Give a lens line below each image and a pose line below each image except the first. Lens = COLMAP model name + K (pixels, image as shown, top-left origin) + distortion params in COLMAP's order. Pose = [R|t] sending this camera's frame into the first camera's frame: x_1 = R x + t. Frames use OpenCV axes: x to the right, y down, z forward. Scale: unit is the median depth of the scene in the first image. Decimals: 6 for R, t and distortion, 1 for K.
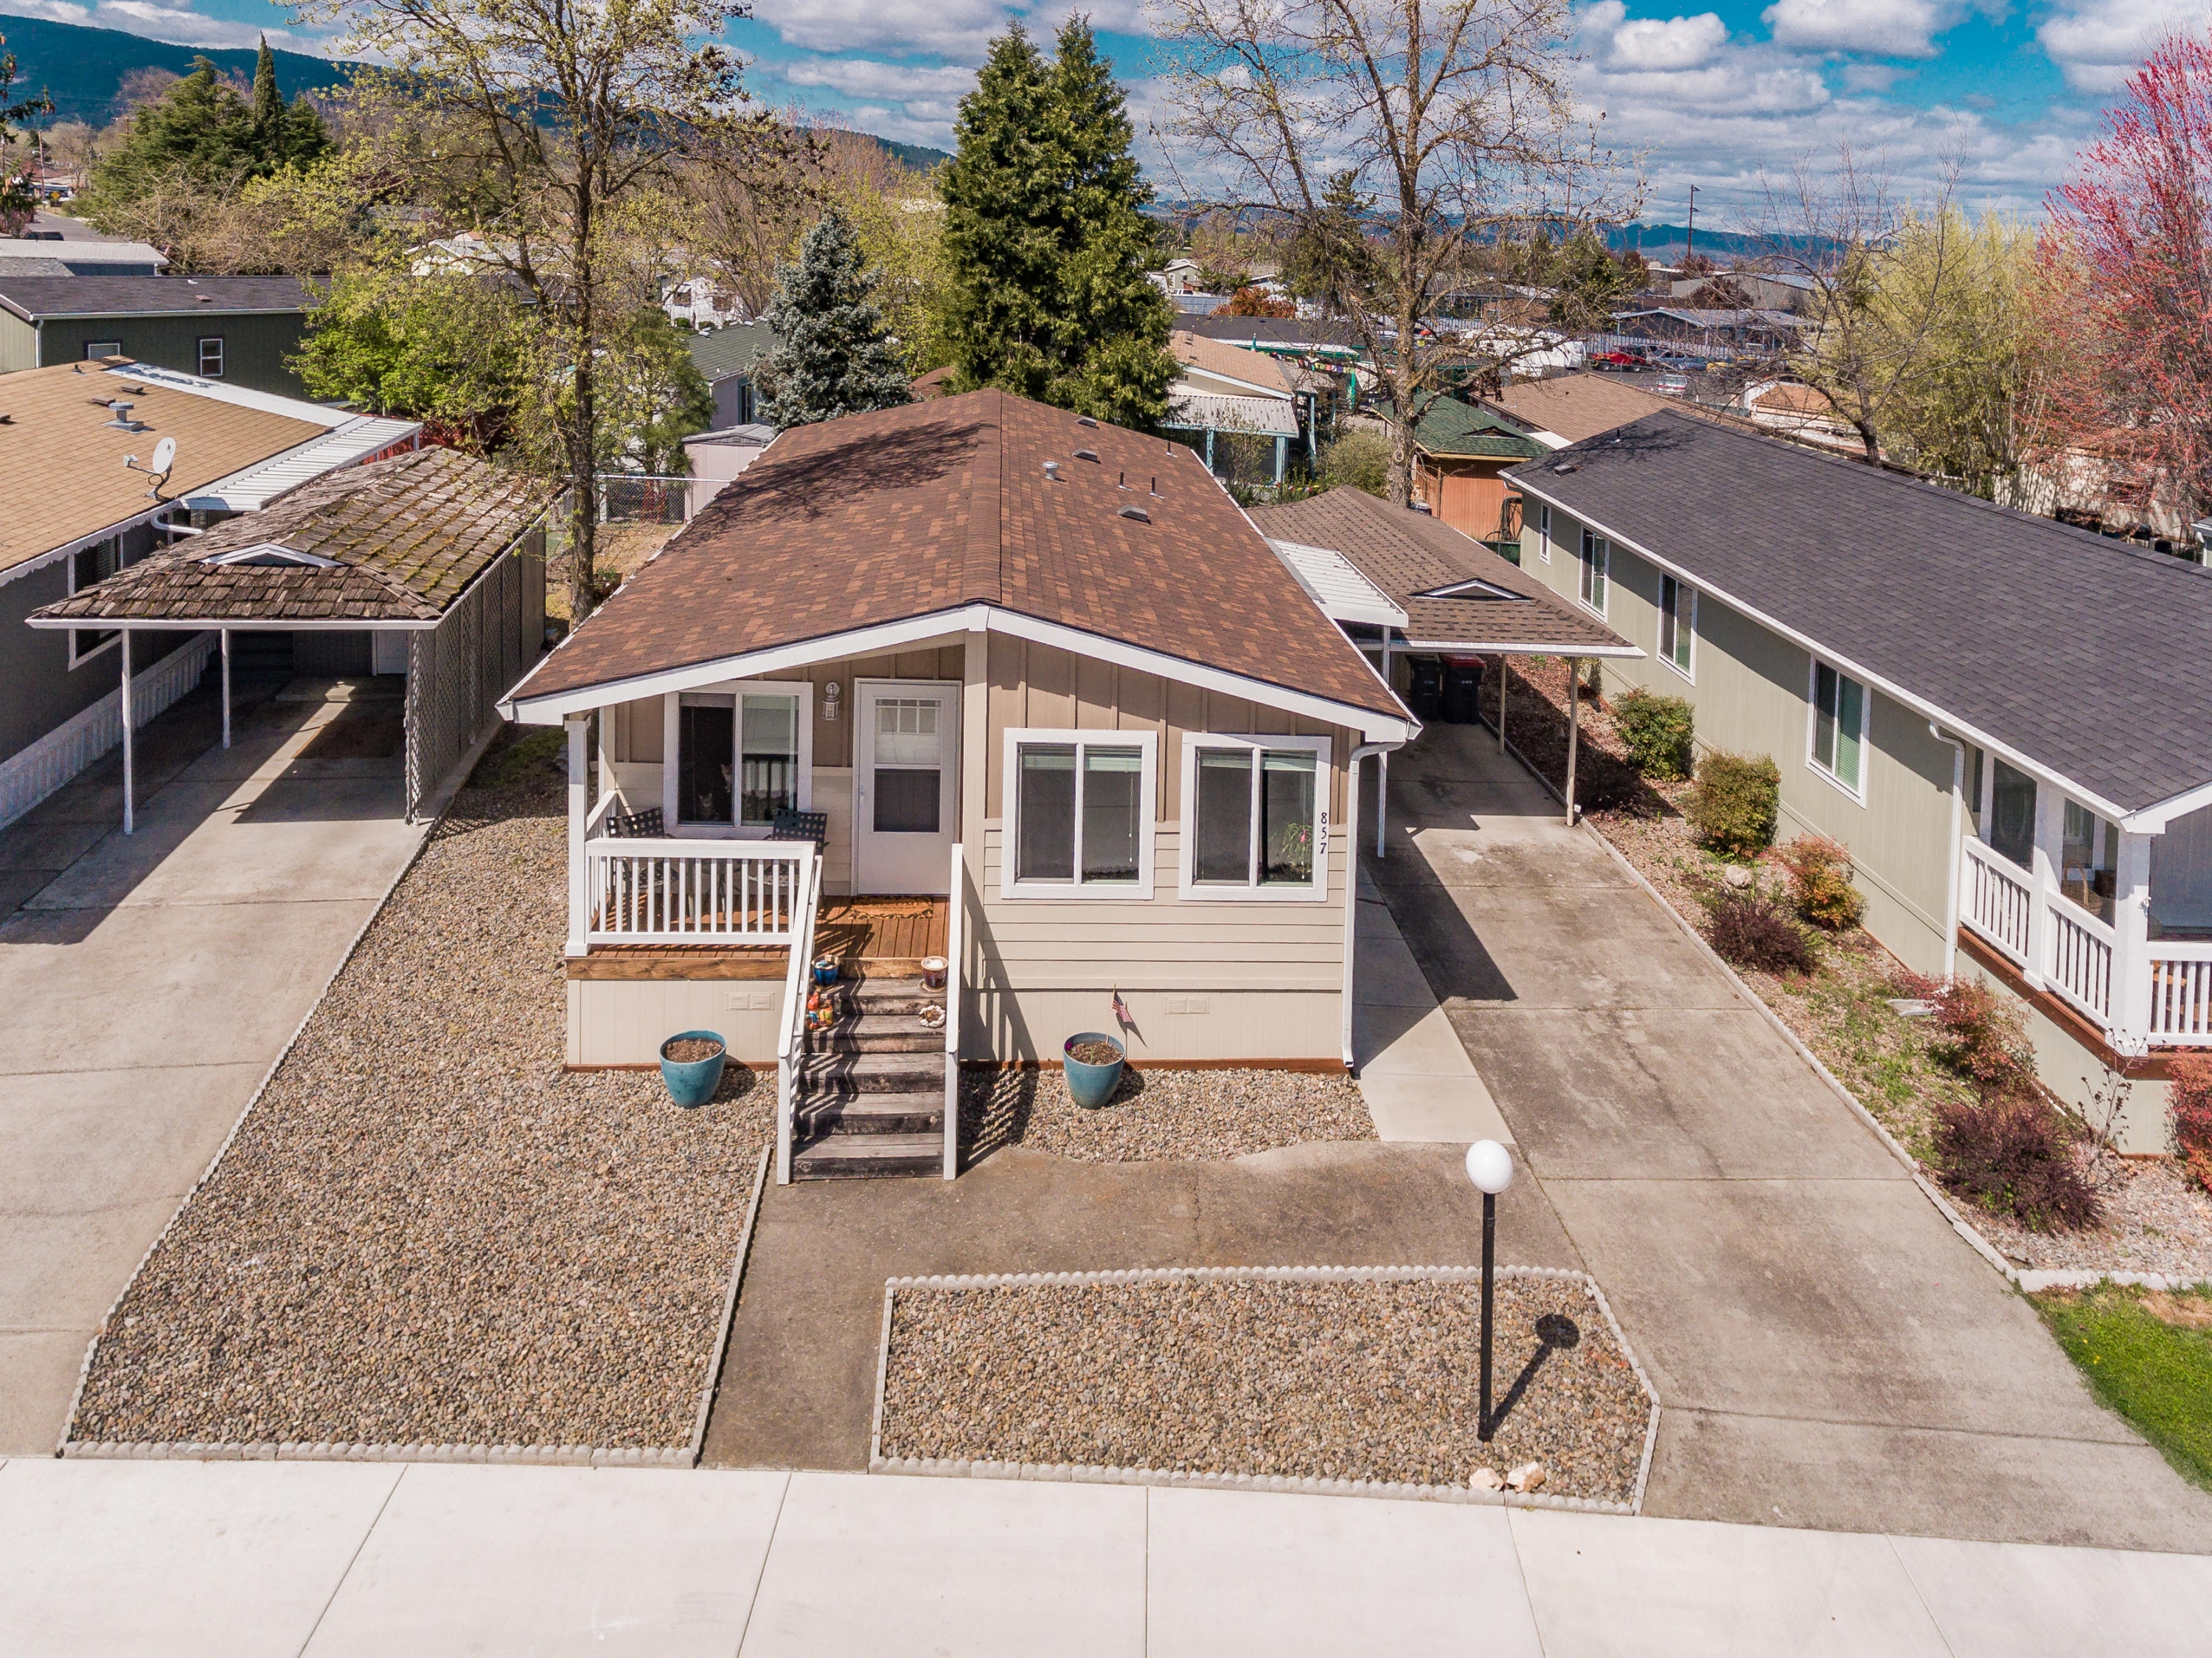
lens RADIAL K [[1290.9, 0, 926.1], [0, 1290.9, 252.0], [0, 0, 1]] dist [0.003095, 0.002121]
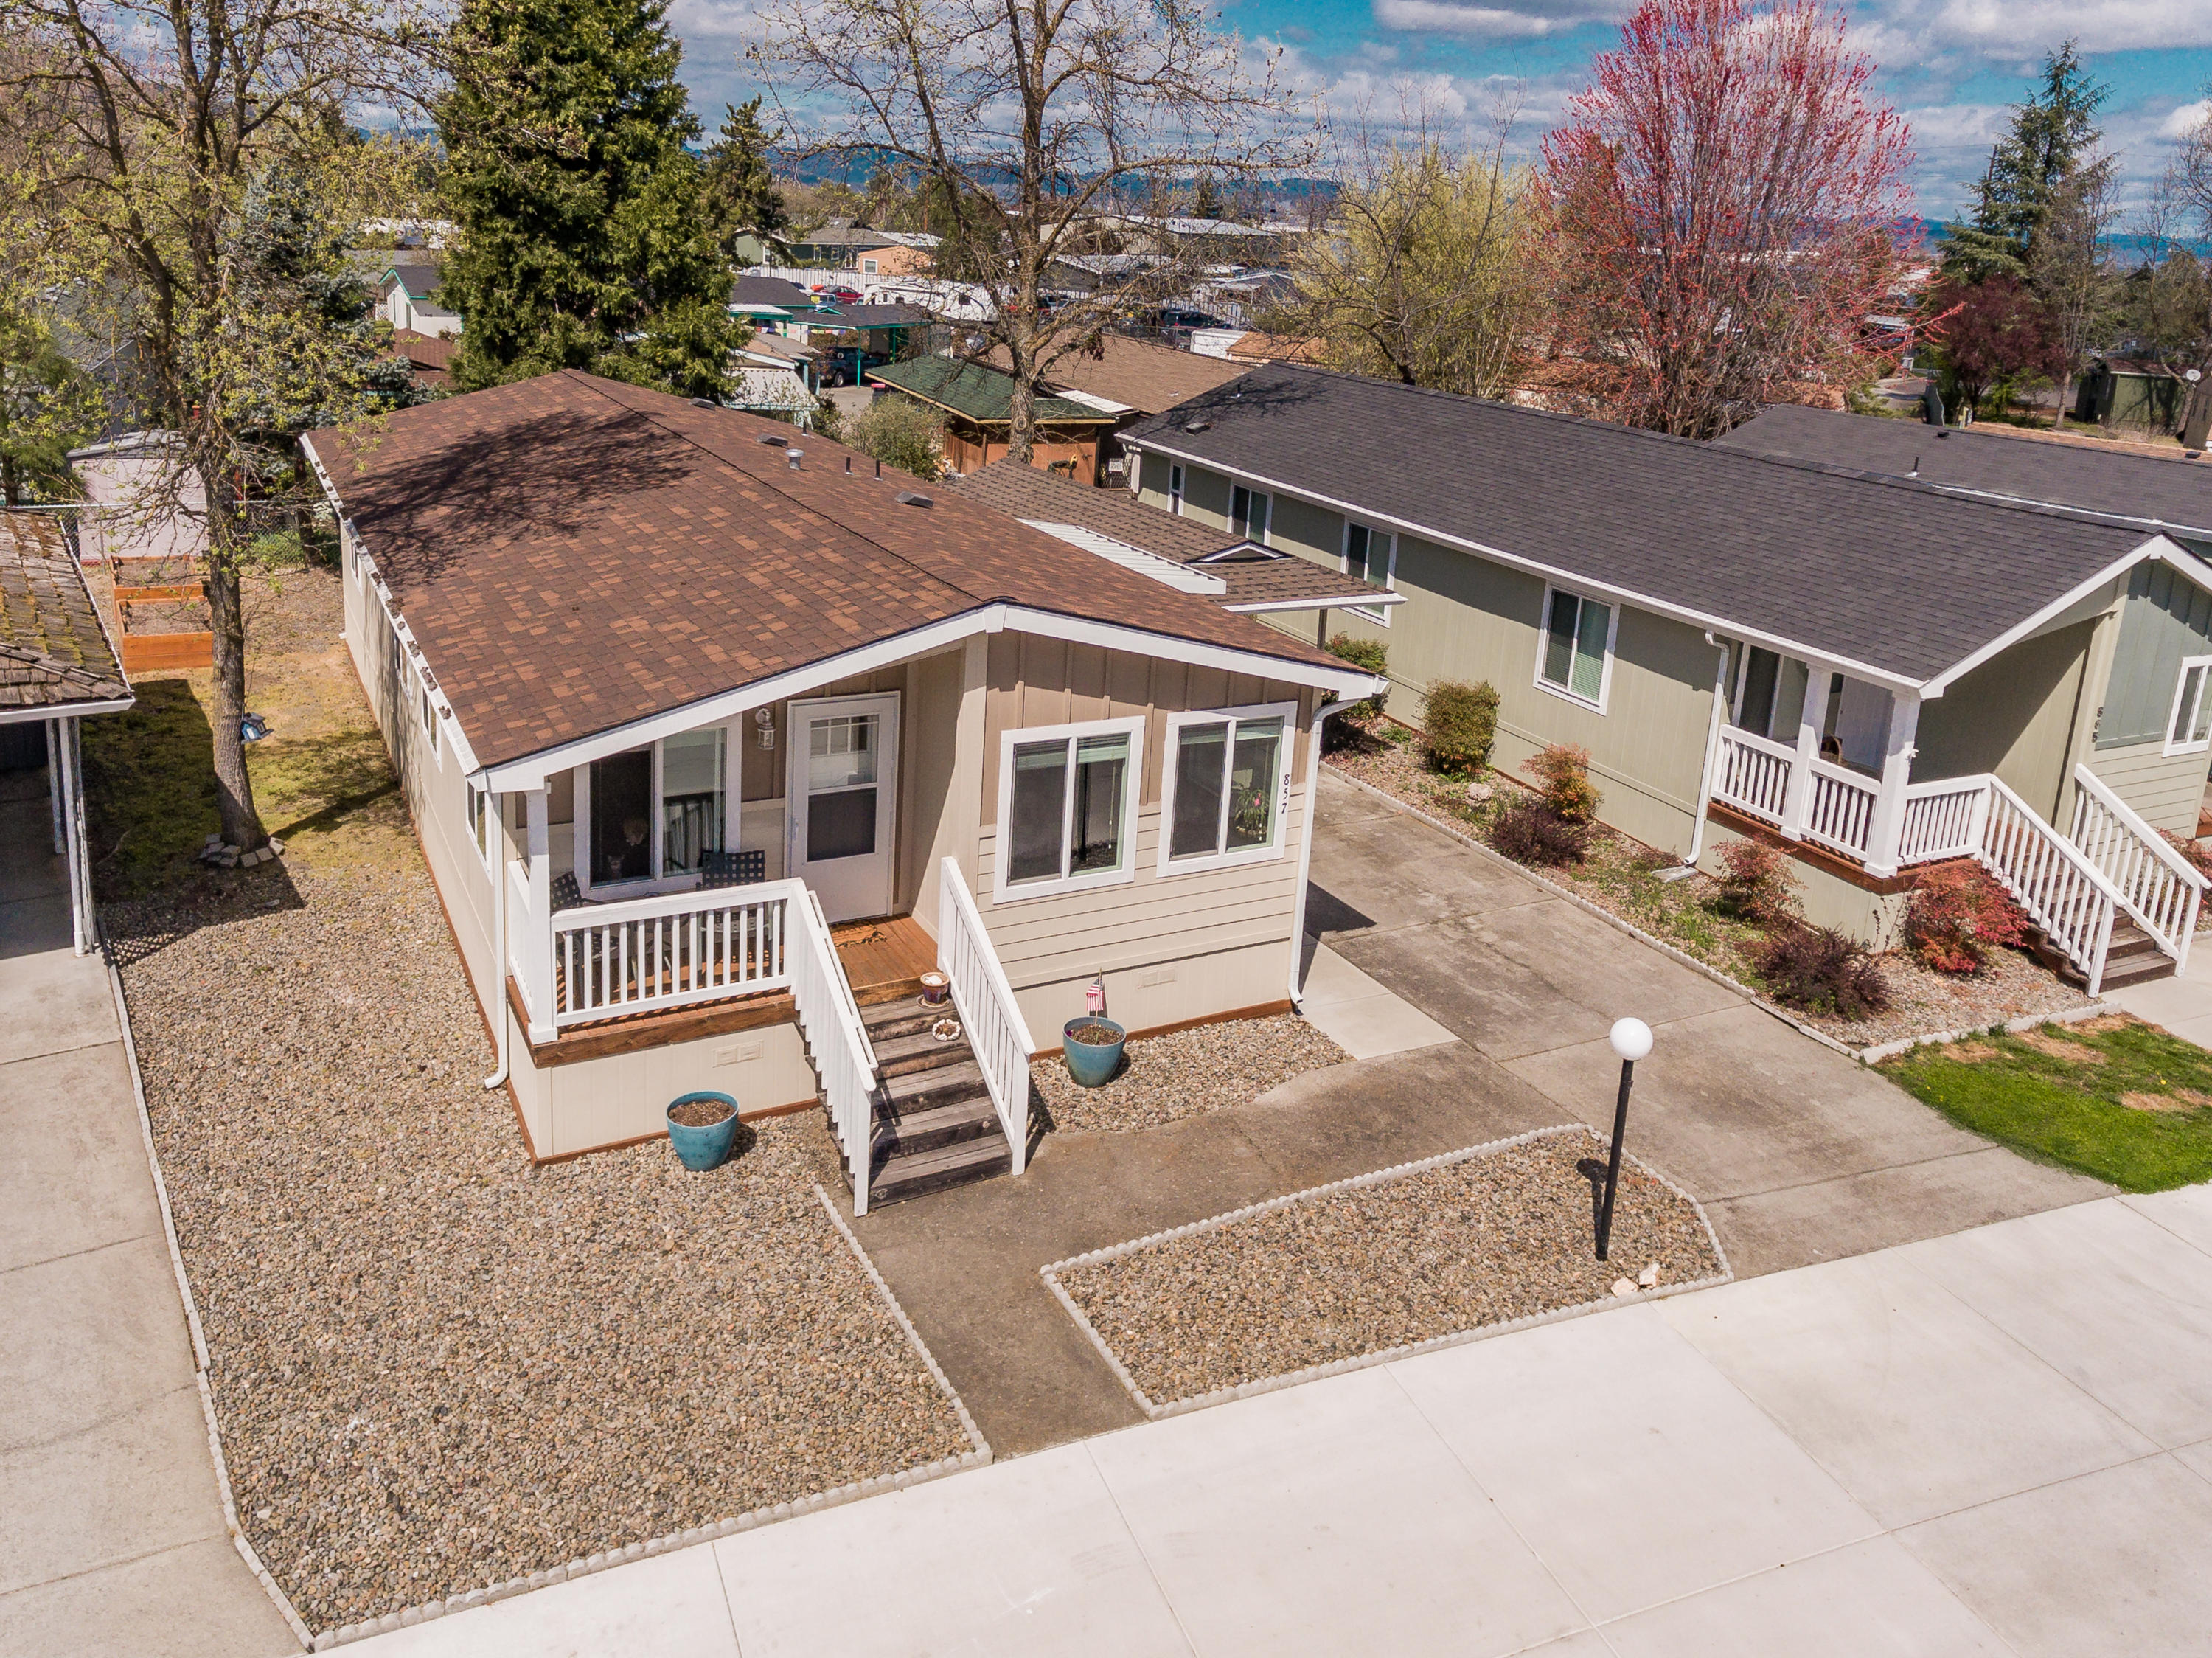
lens RADIAL K [[1573.9, 0, 703.3], [0, 1573.9, 481.5], [0, 0, 1]] dist [0.005187, 0.005776]
pose [[0.944688, -0.065277, 0.321410, -0.491078], [0.007159, 0.983864, 0.178777, -0.009536], [-0.327893, -0.166587, 0.929911, 0.053424]]
